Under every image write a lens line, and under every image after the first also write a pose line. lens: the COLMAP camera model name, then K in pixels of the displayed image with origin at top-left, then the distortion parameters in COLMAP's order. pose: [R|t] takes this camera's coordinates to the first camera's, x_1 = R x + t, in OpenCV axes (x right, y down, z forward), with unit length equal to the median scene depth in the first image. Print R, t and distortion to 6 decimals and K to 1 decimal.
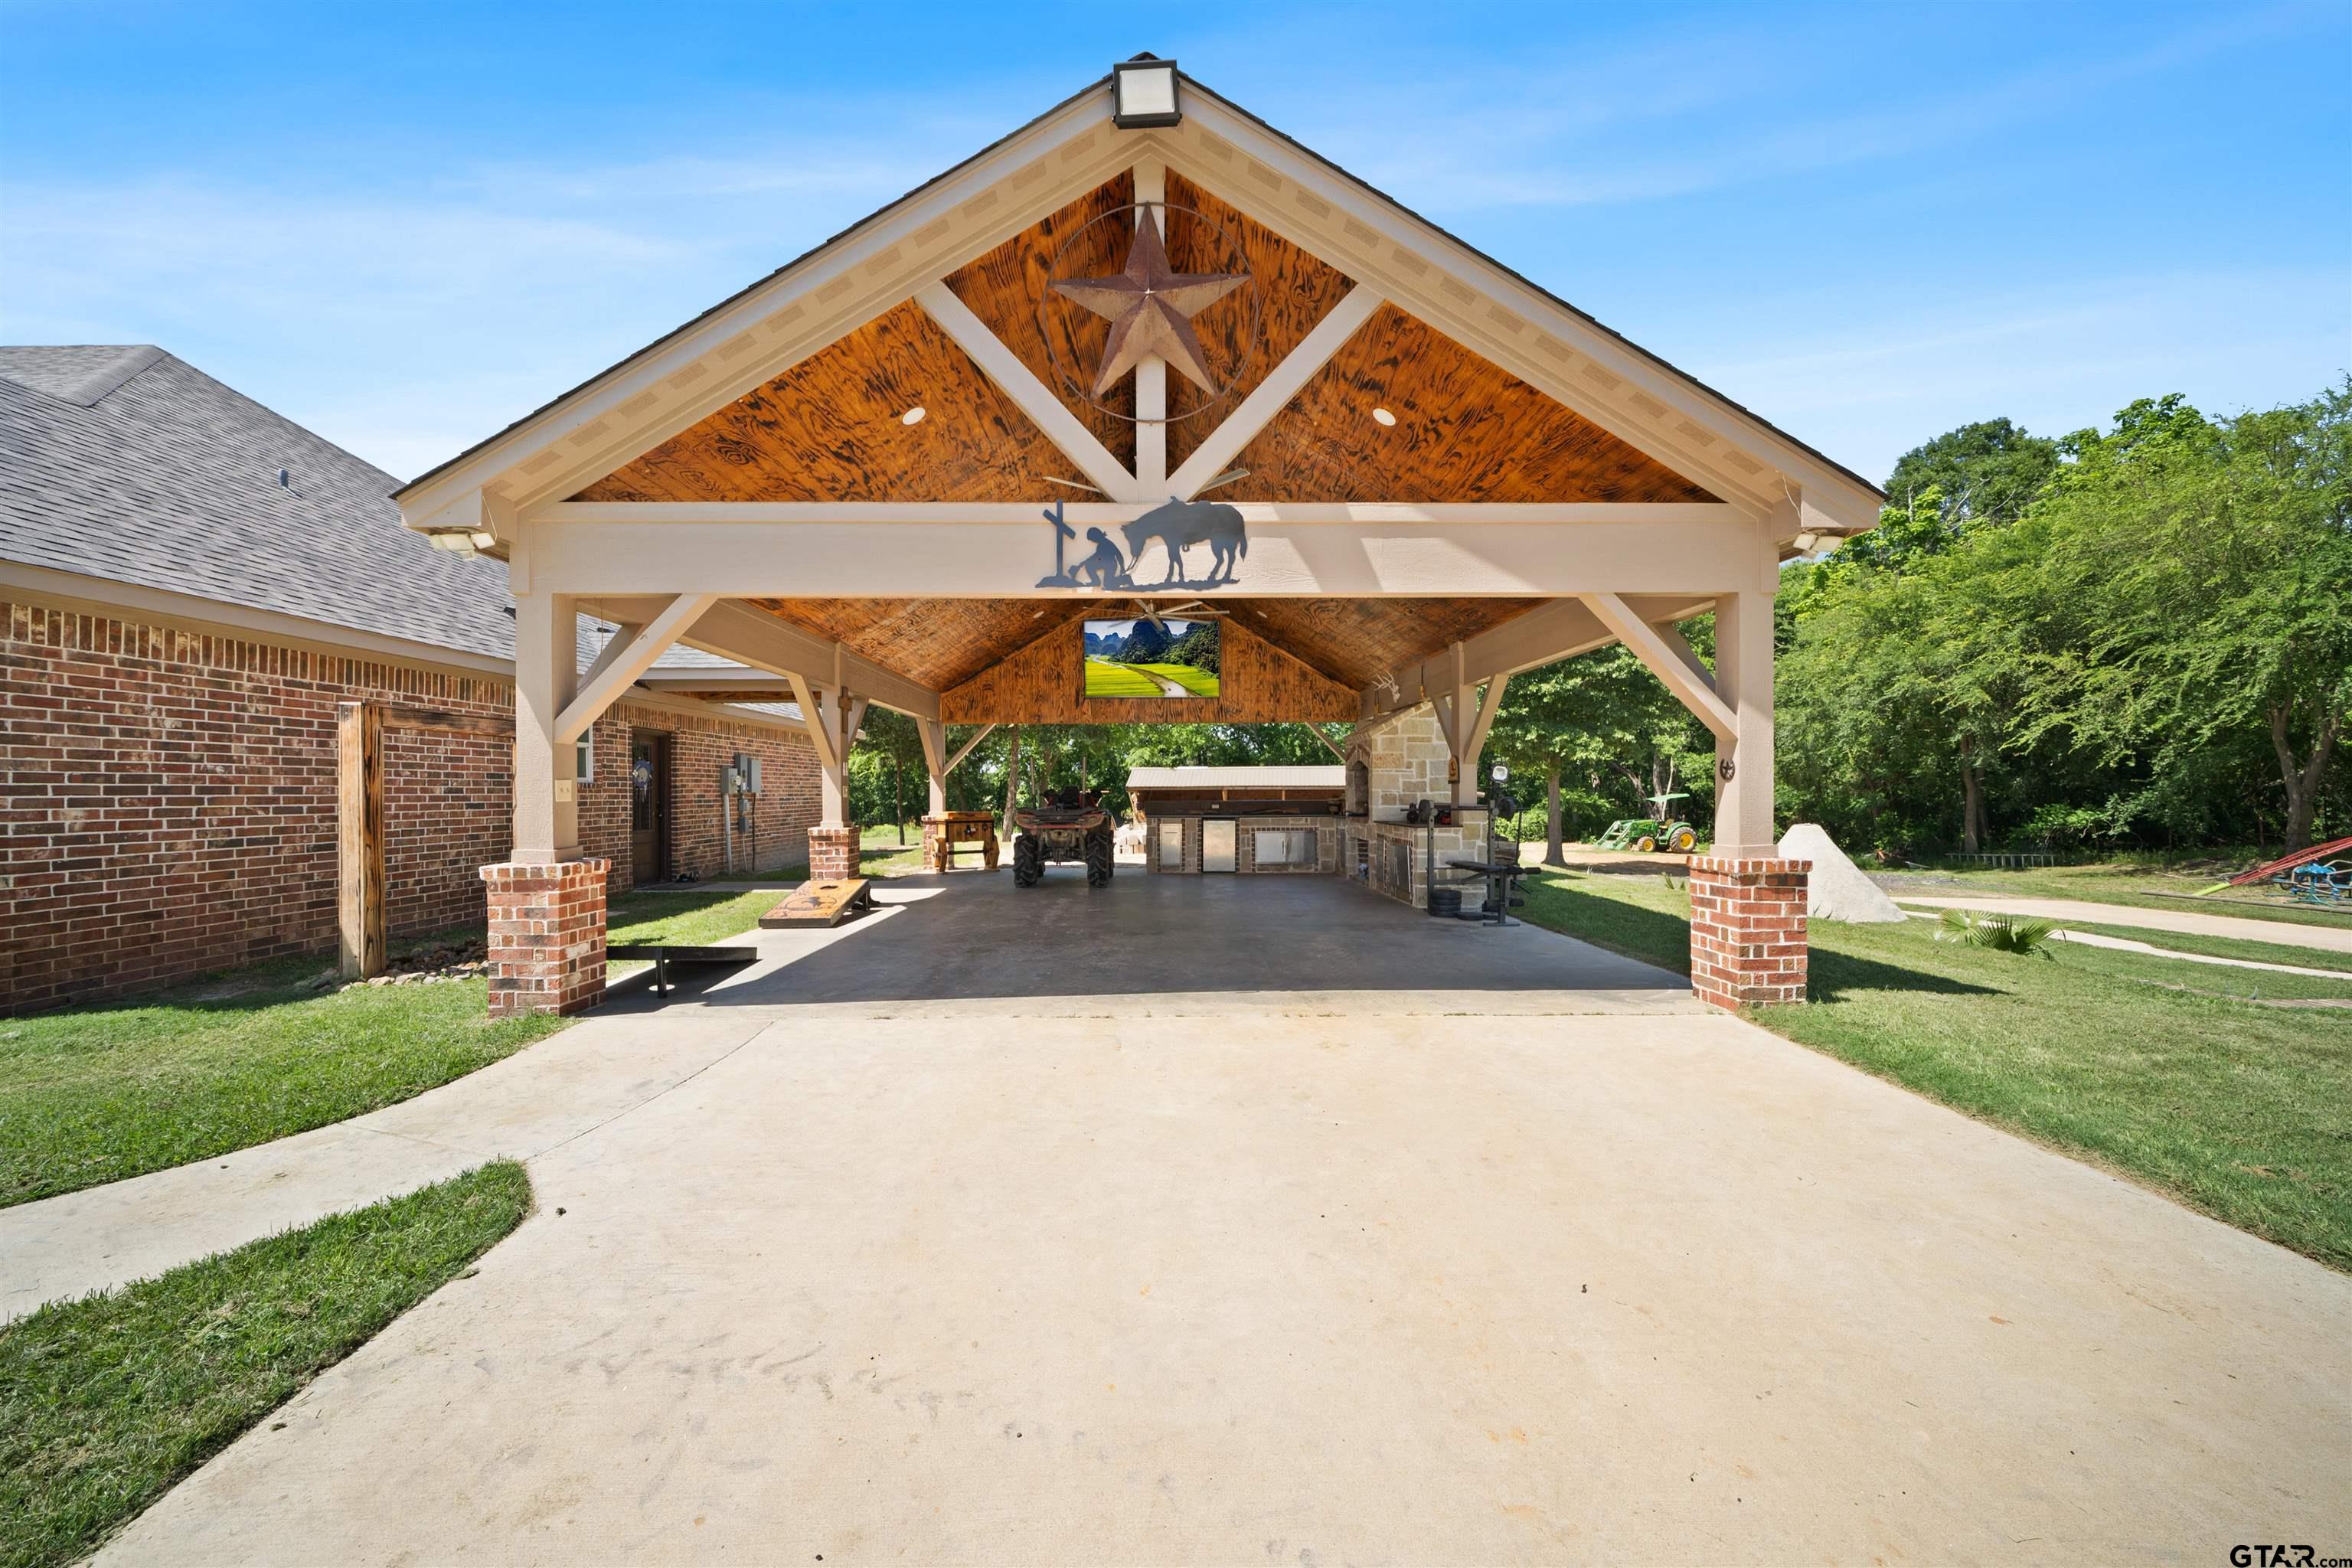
lens RADIAL K [[860.9, 0, 1151.5], [0, 860.9, 797.9], [0, 0, 1]] dist [-0.003505, -0.000777]
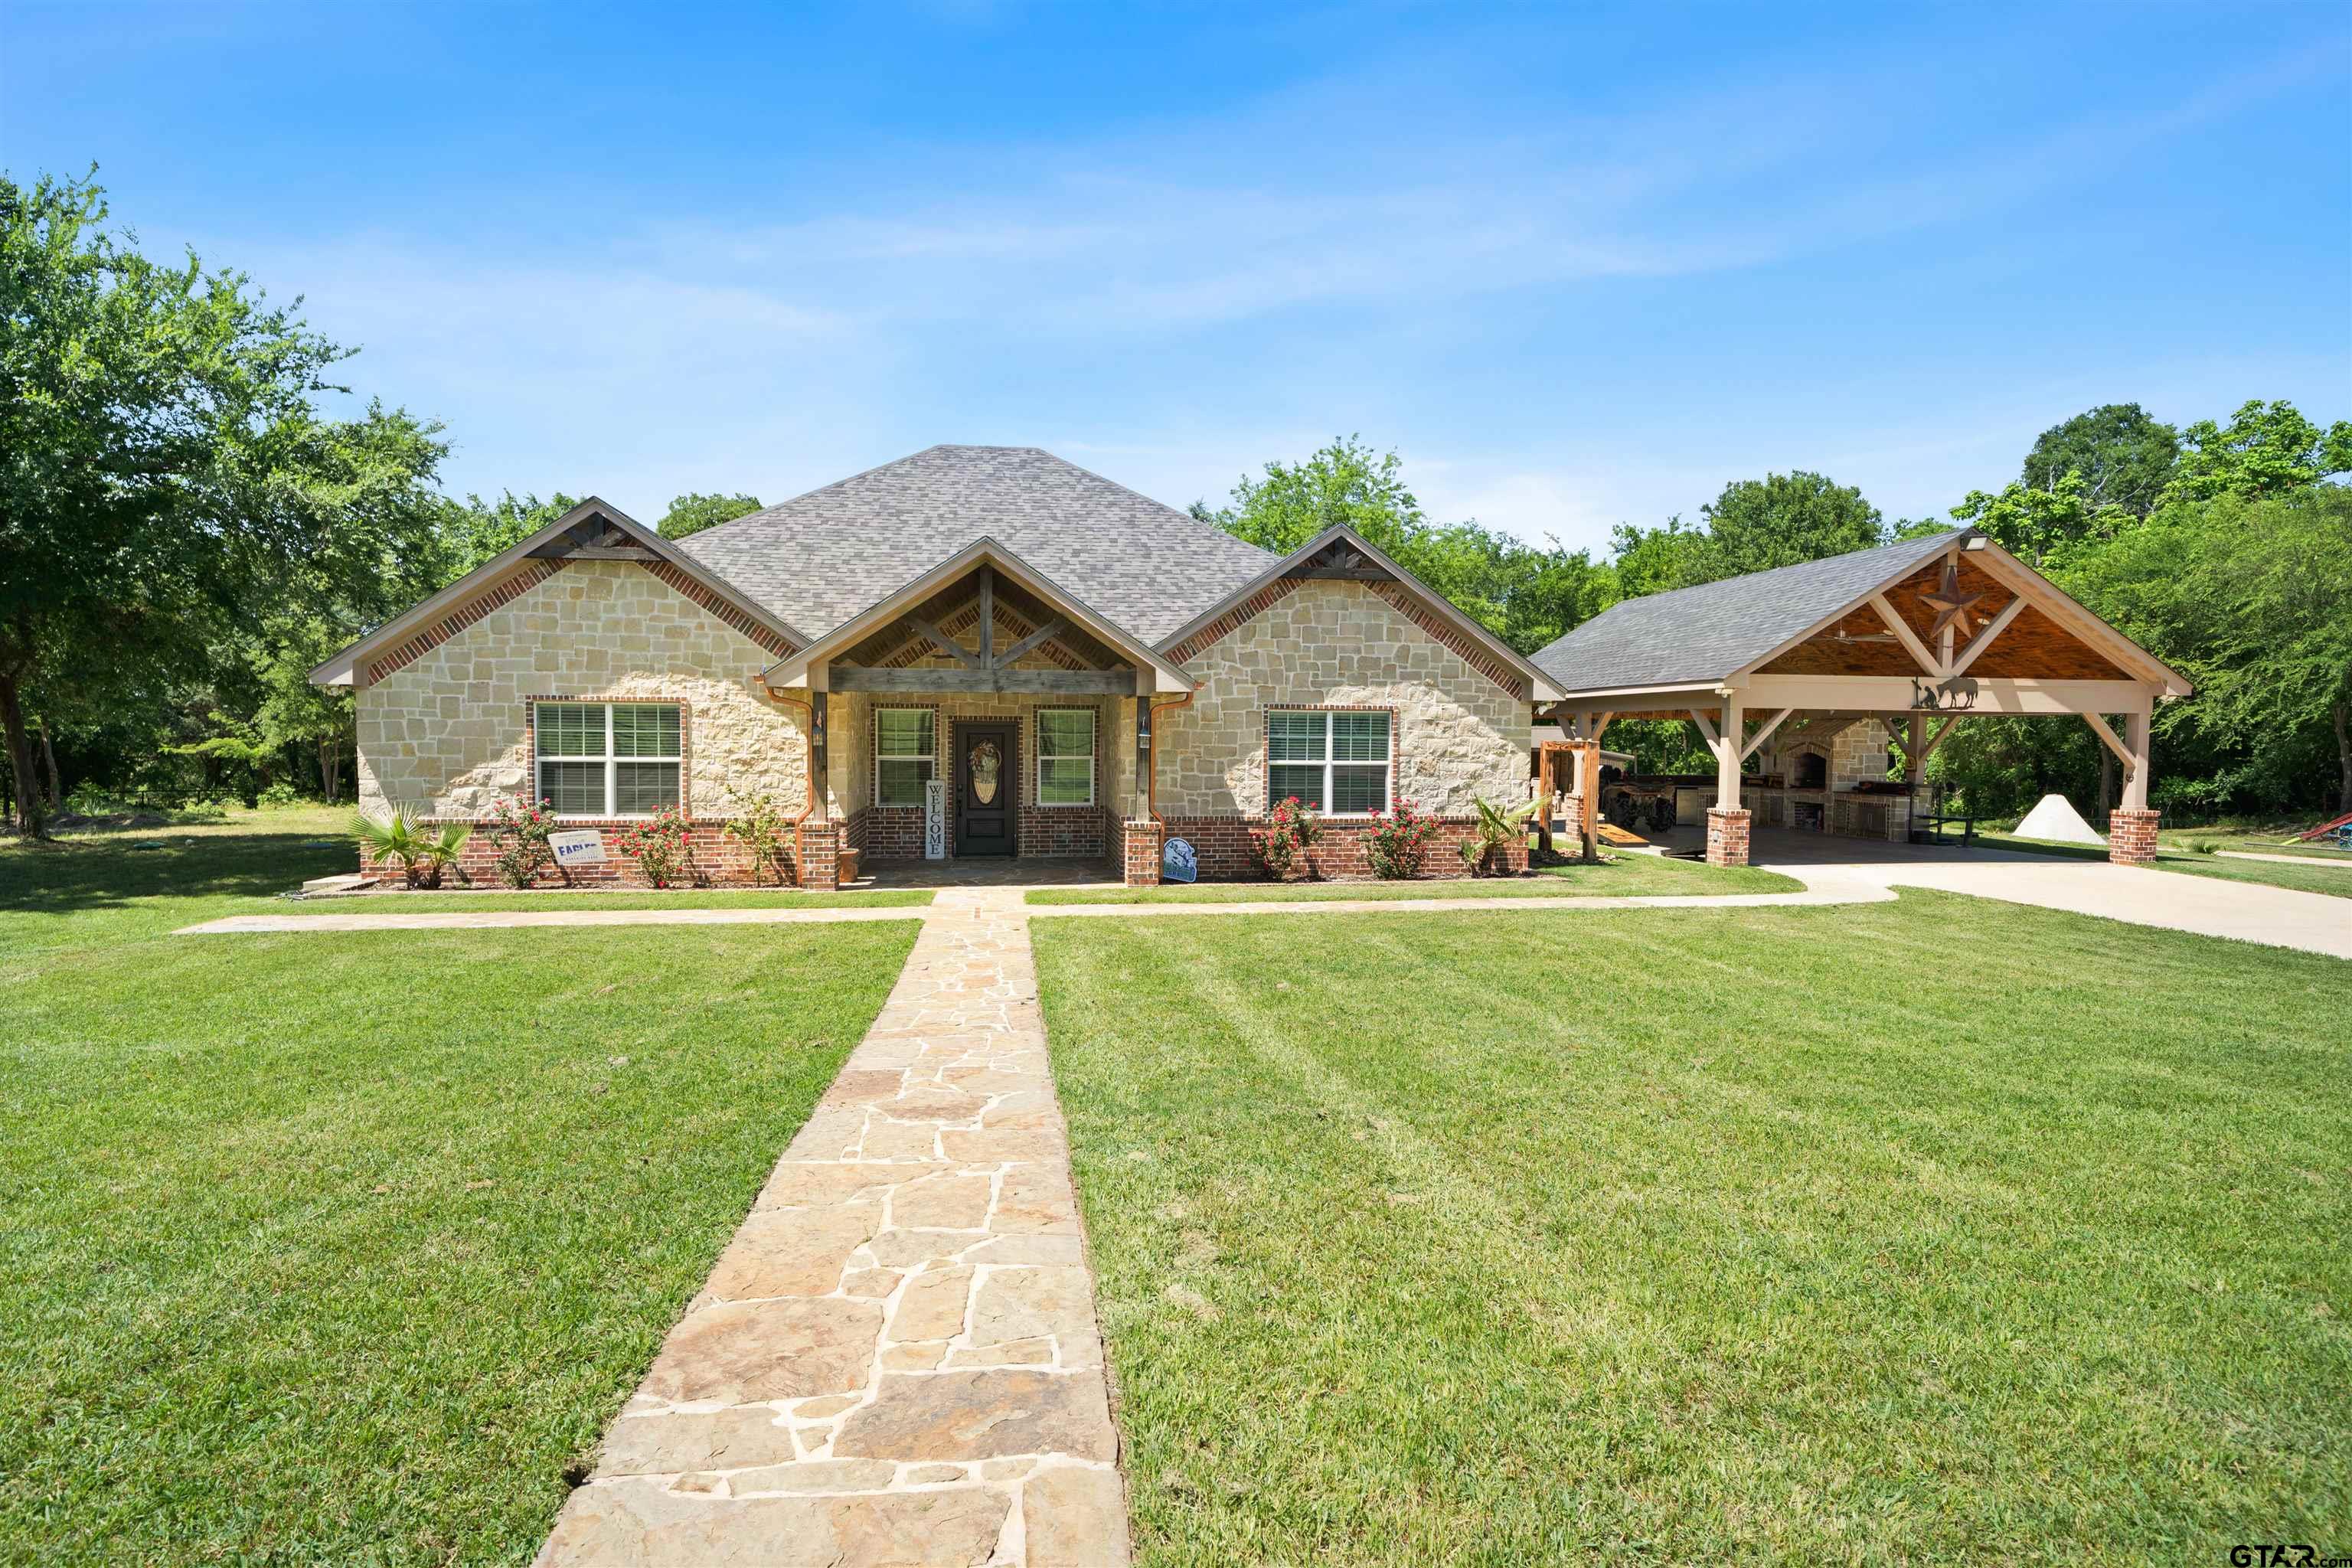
lens RADIAL K [[1180.9, 0, 1153.2], [0, 1180.9, 789.9], [0, 0, 1]] dist [-0.001453, 0.002499]
pose [[0.992264, 0.006408, 0.123980, -0.687724], [-0.011151, 0.999231, 0.037599, -0.024588], [-0.123643, -0.038691, 0.991572, -0.556651]]
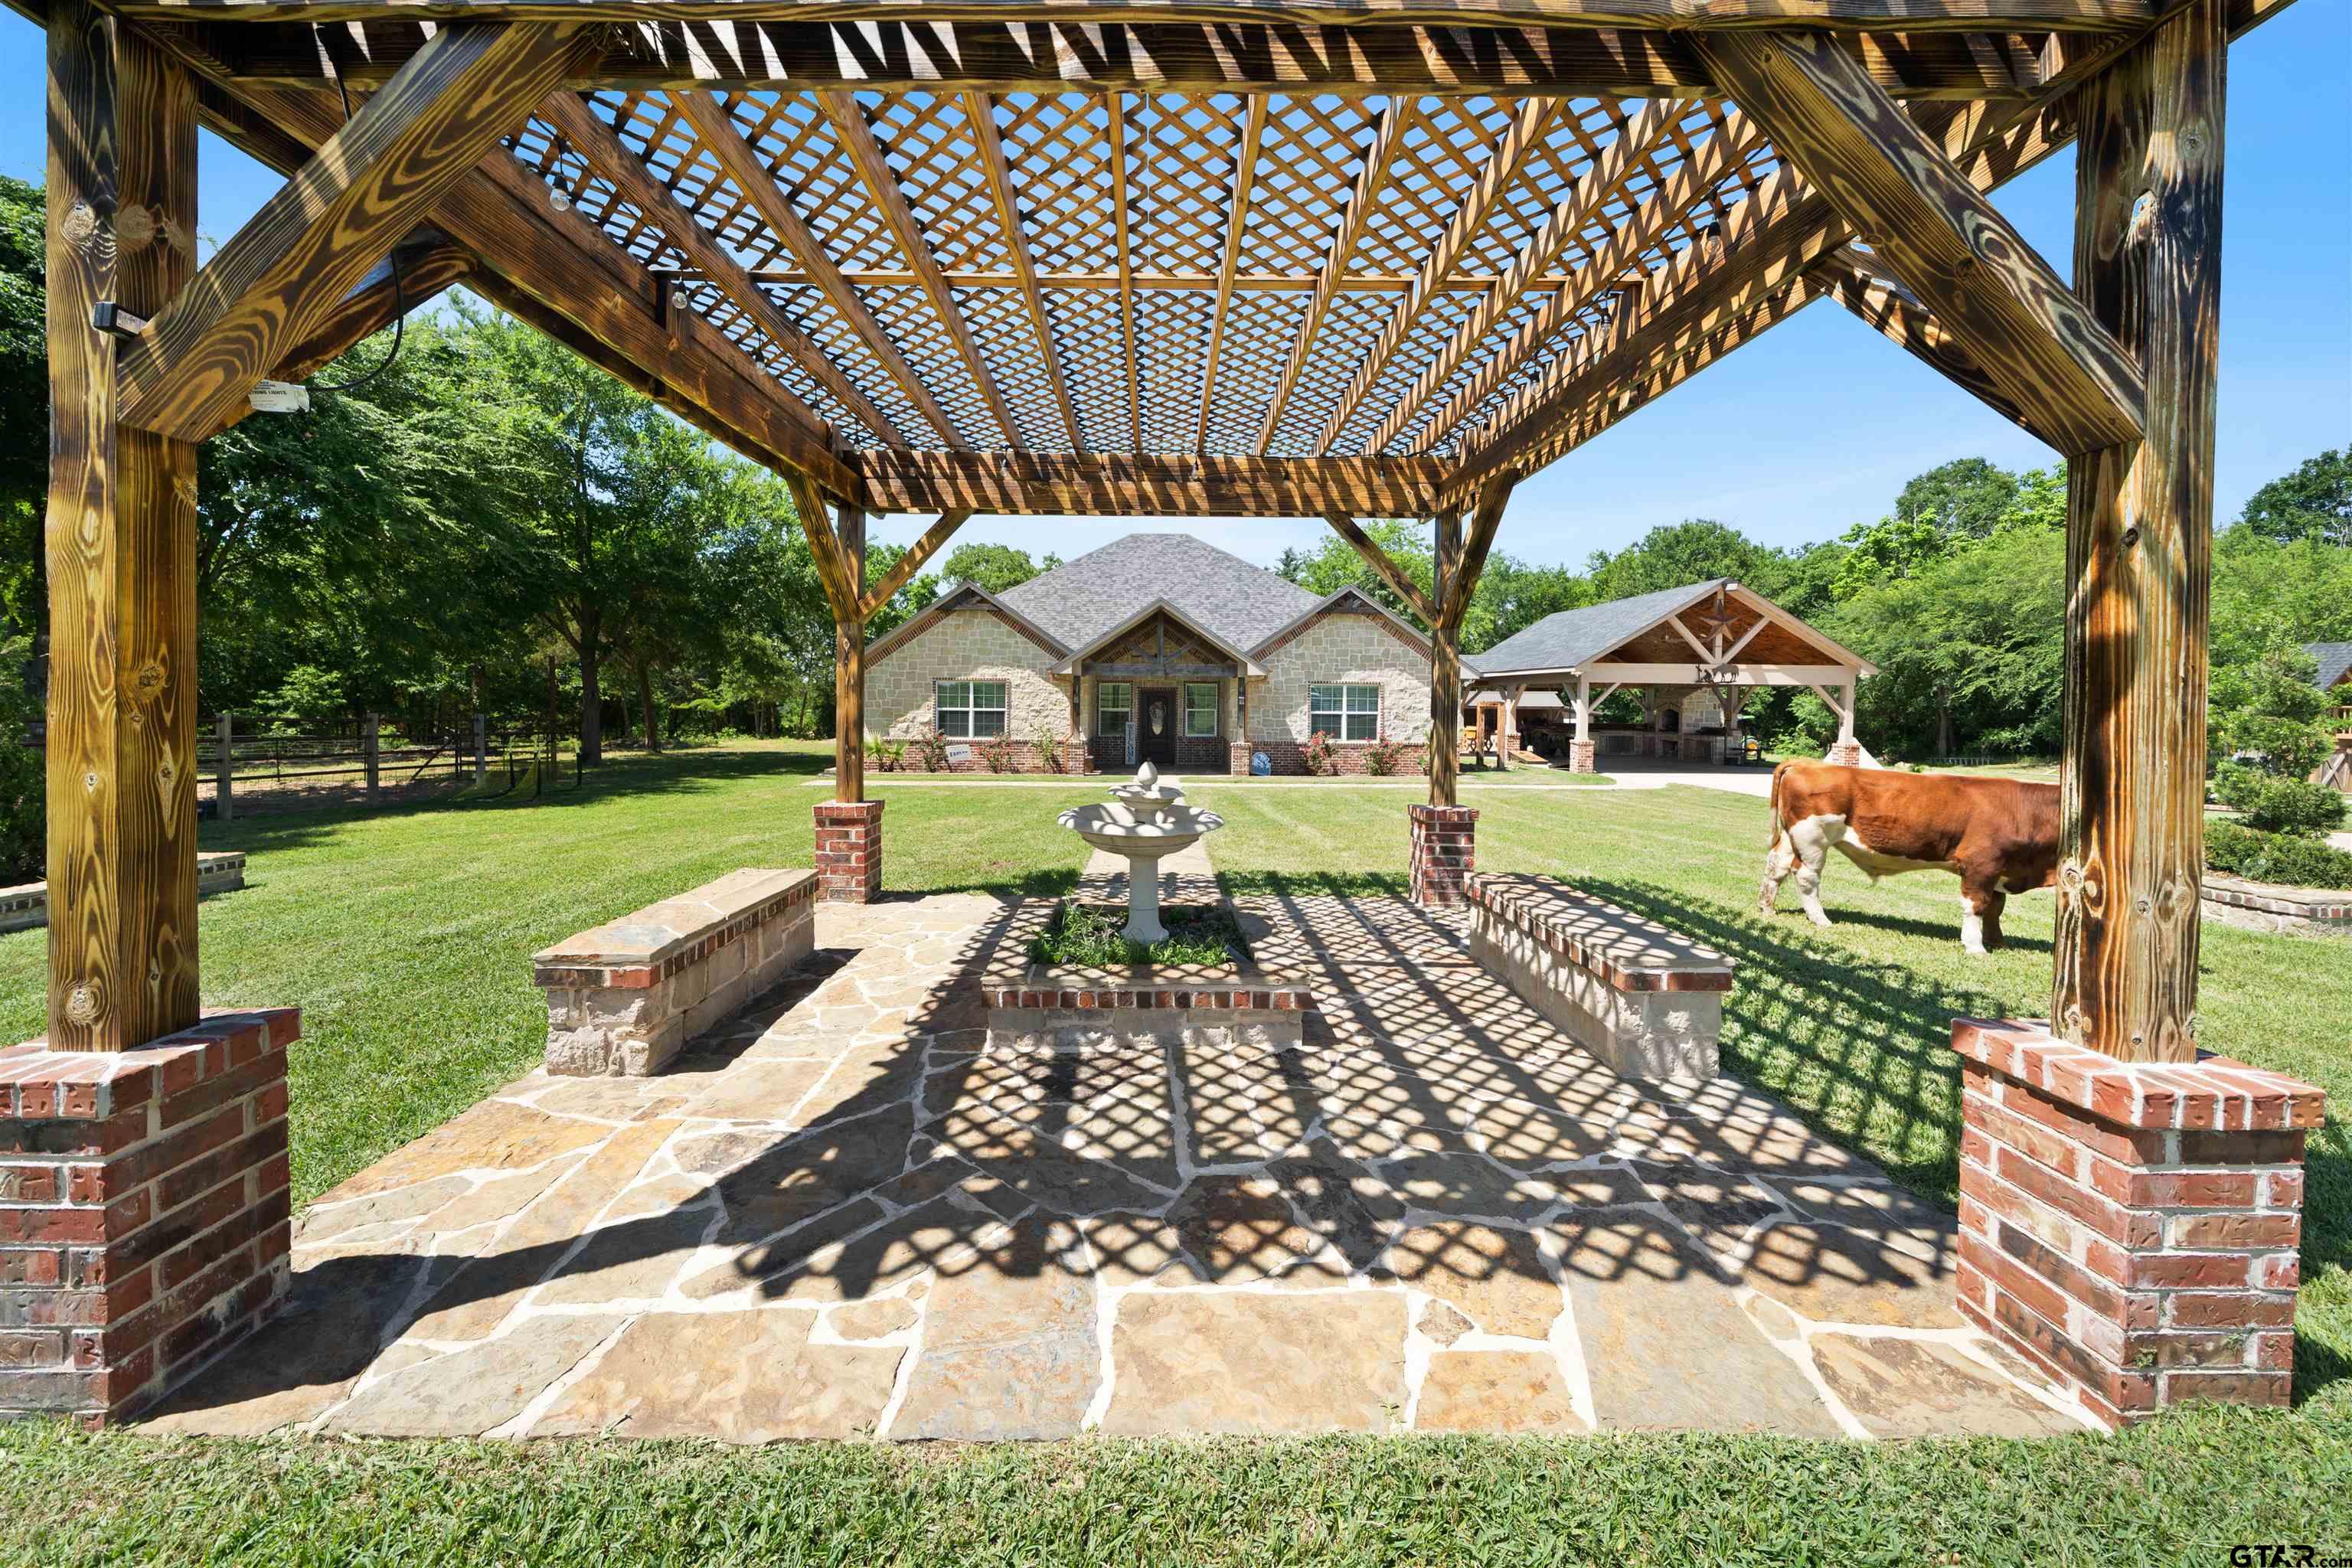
lens RADIAL K [[860.9, 0, 1156.6], [0, 860.9, 709.0], [0, 0, 1]] dist [-0.003505, -0.000777]
pose [[0.999873, 0.013090, -0.009050, -0.694122], [-0.013030, 0.999893, 0.006694, -0.022985], [0.009137, -0.006576, 0.999937, -0.848309]]
